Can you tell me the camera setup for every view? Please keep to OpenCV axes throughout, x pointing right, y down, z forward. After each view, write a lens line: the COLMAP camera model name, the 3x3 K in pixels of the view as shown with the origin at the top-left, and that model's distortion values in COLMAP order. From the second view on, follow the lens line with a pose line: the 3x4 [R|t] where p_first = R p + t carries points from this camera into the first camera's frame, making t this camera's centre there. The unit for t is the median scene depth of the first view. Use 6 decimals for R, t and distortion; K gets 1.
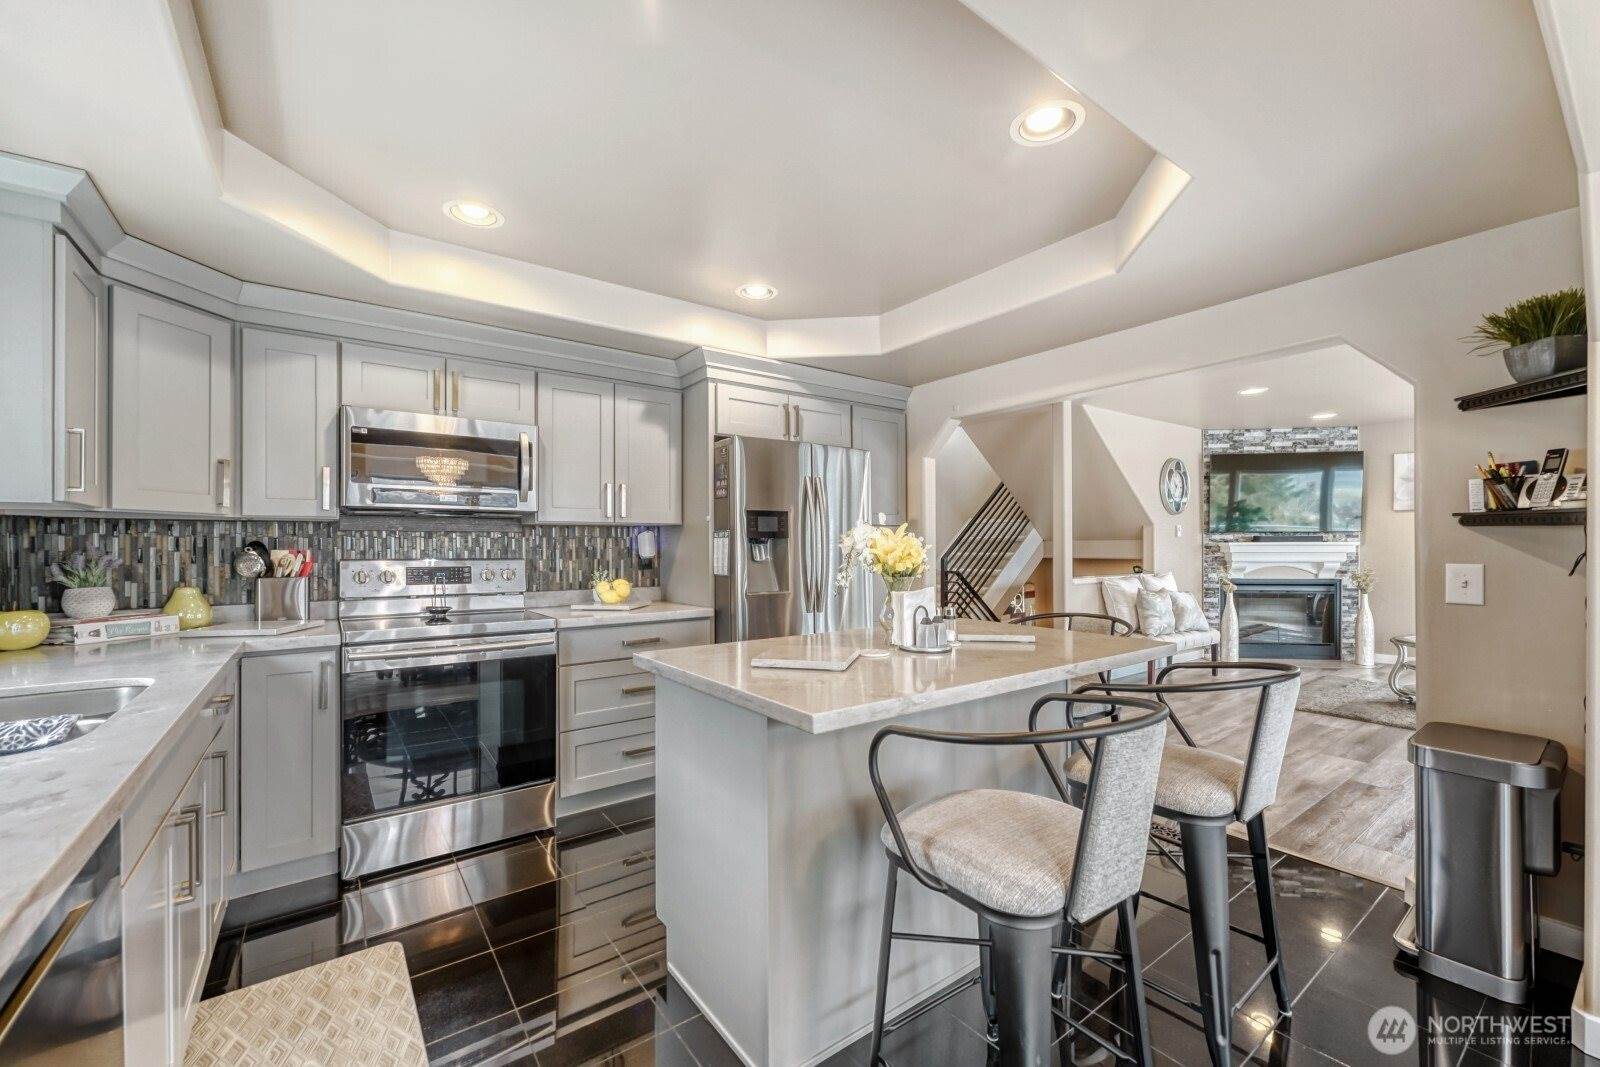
lens RADIAL K [[643.8, 0, 805.3], [0, 643.8, 547.8], [0, 0, 1]] dist [-0.000770, 0.000183]
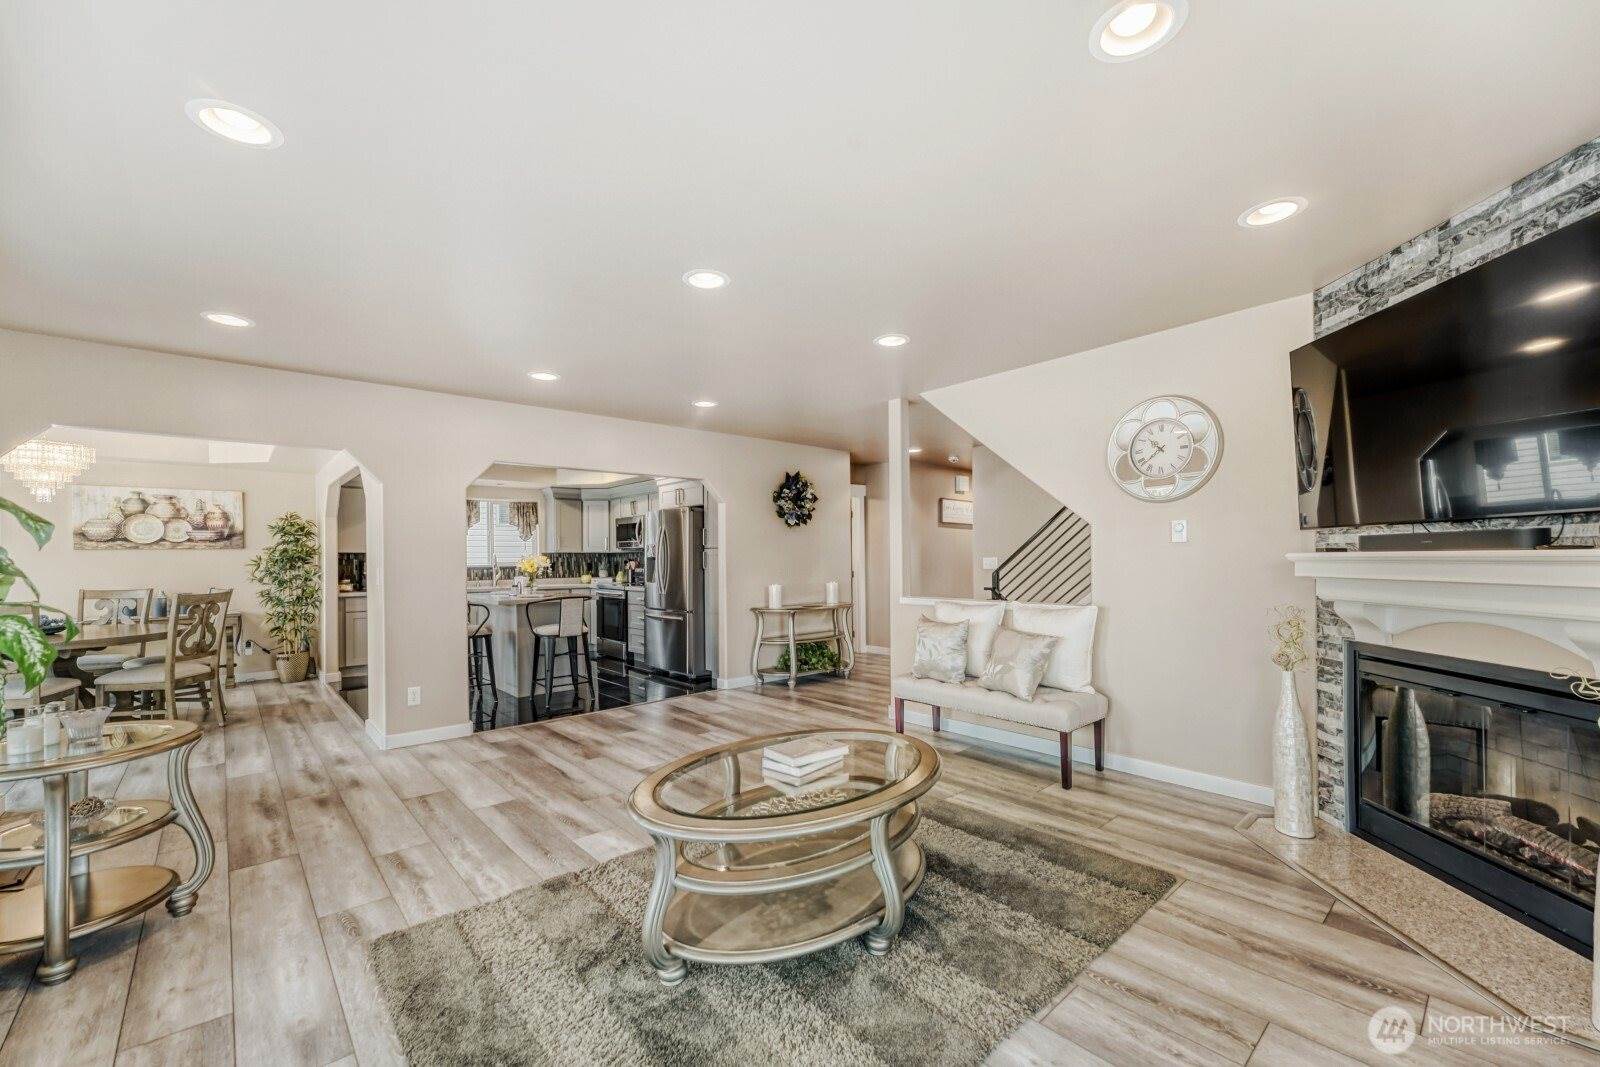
lens RADIAL K [[643.8, 0, 805.3], [0, 643.8, 547.8], [0, 0, 1]] dist [-0.000770, 0.000183]
pose [[0.099986, -0.011465, -0.994923, 1.039551], [0.013485, 0.999857, -0.010167, -0.006744], [0.994897, -0.012400, 0.100127, 0.614219]]
